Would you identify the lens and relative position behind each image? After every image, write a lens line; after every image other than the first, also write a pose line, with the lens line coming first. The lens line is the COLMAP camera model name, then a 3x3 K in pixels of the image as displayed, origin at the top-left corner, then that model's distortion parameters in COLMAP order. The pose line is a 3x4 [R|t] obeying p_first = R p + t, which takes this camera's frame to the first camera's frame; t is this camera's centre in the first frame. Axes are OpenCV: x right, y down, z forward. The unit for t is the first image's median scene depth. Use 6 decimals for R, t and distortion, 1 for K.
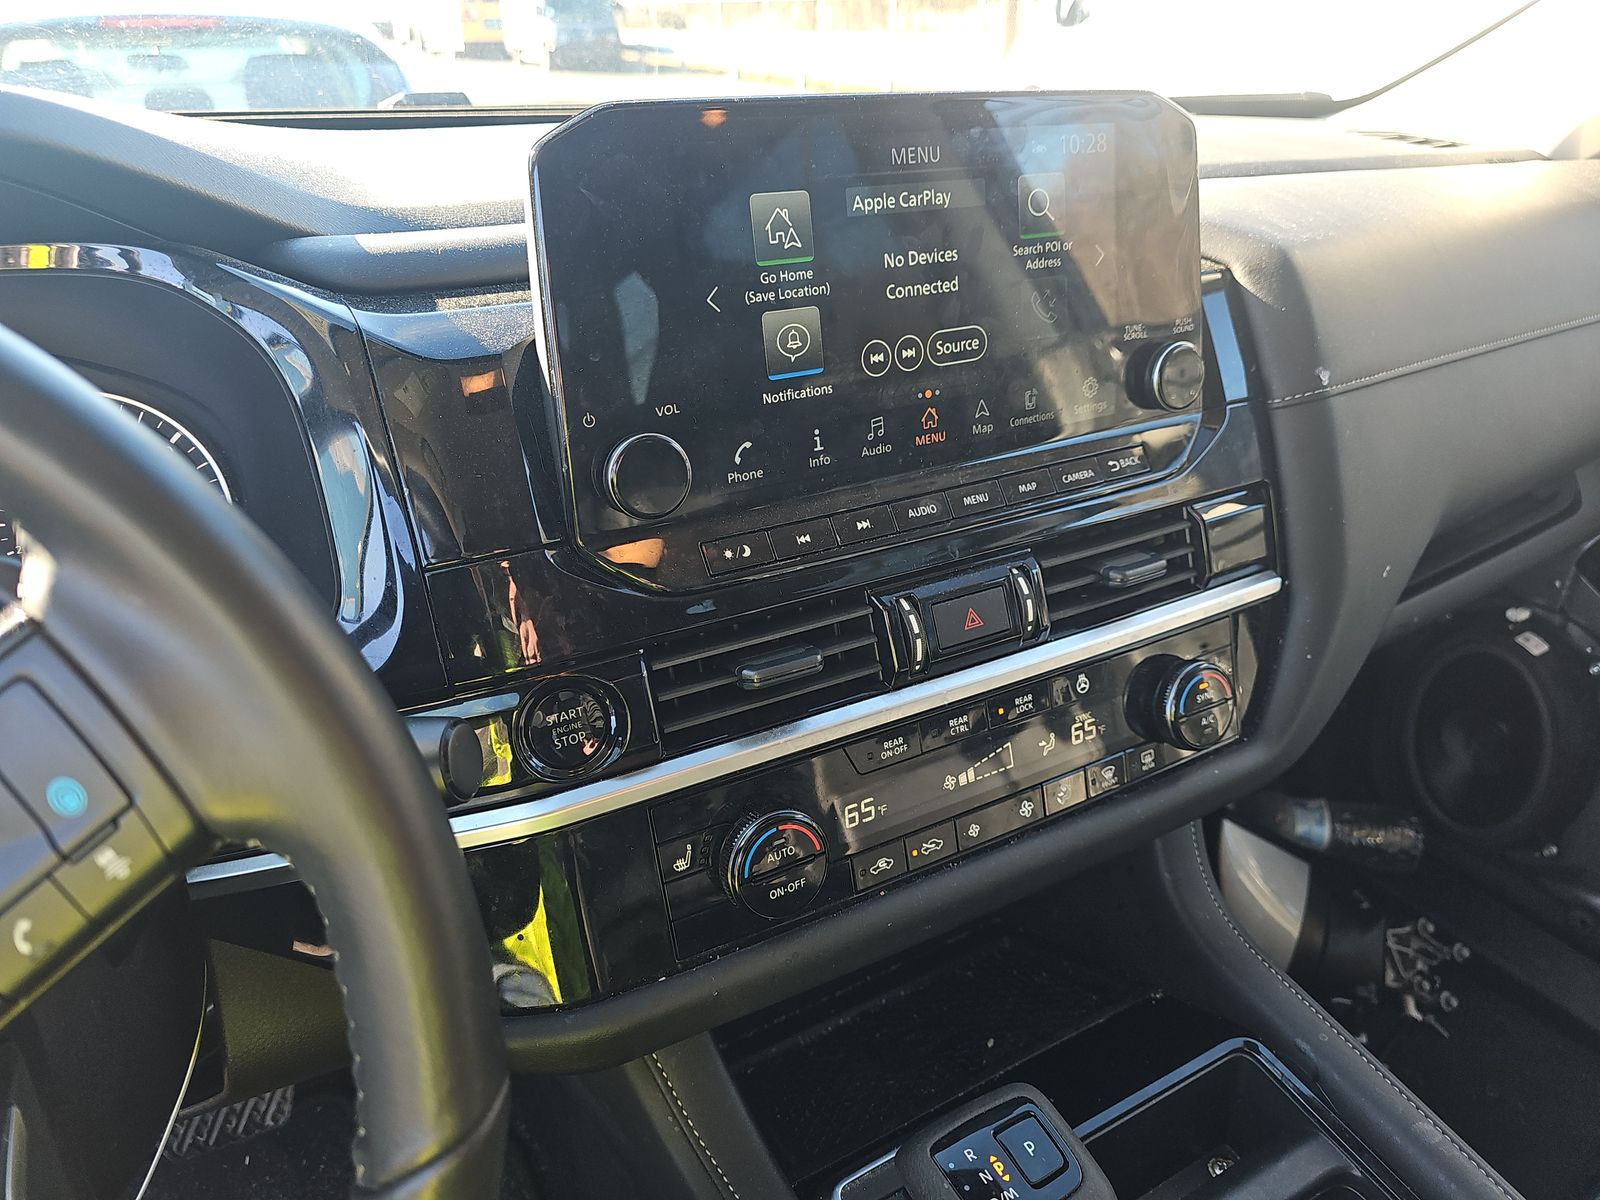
lens RADIAL K [[1040.1, 0, 800.0], [0, 1040.1, 600.0], [0, 0, 1]] dist [0.053353, -0.000488]
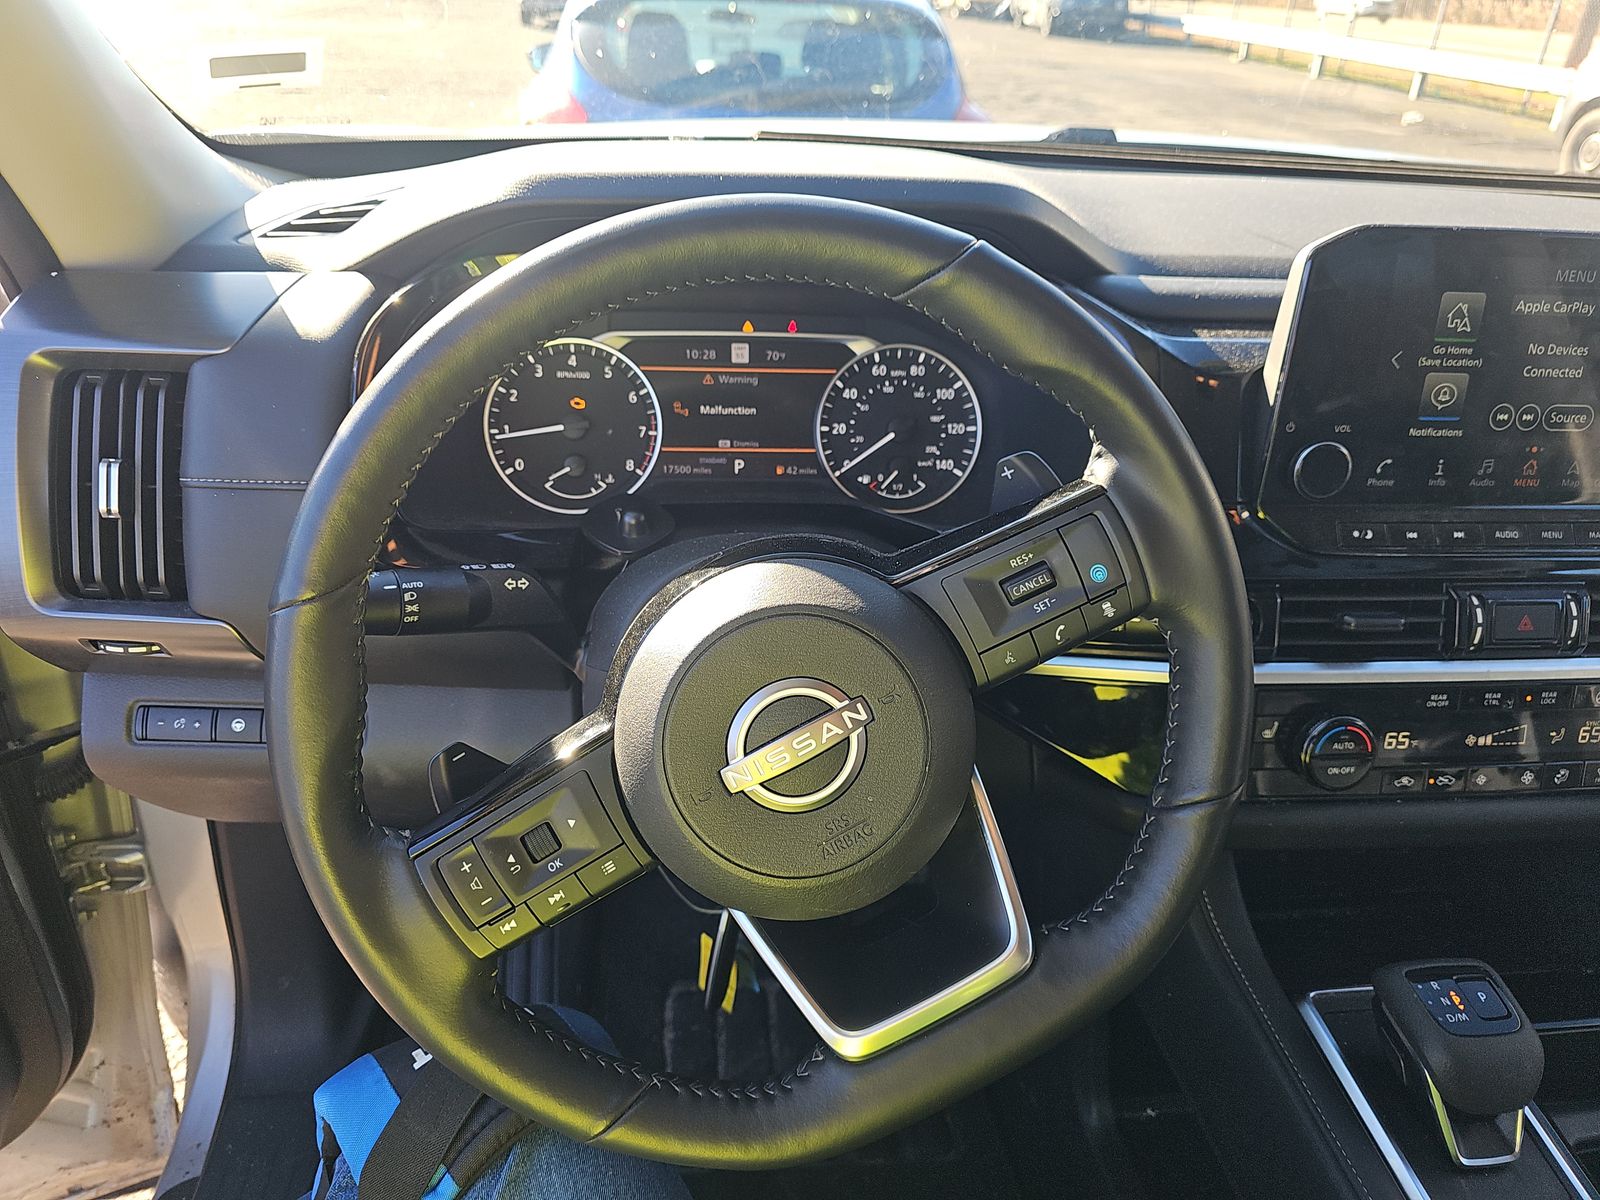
lens RADIAL K [[1094.6, 0, 810.7], [0, 1094.6, 594.9], [0, 0, 1]] dist [0.007192, 0.000871]
pose [[0.927103, 0.232069, -0.294320, -0.287459], [-0.226929, 0.972522, 0.052002, 0.123214], [0.298300, 0.018578, 0.954291, -0.627851]]
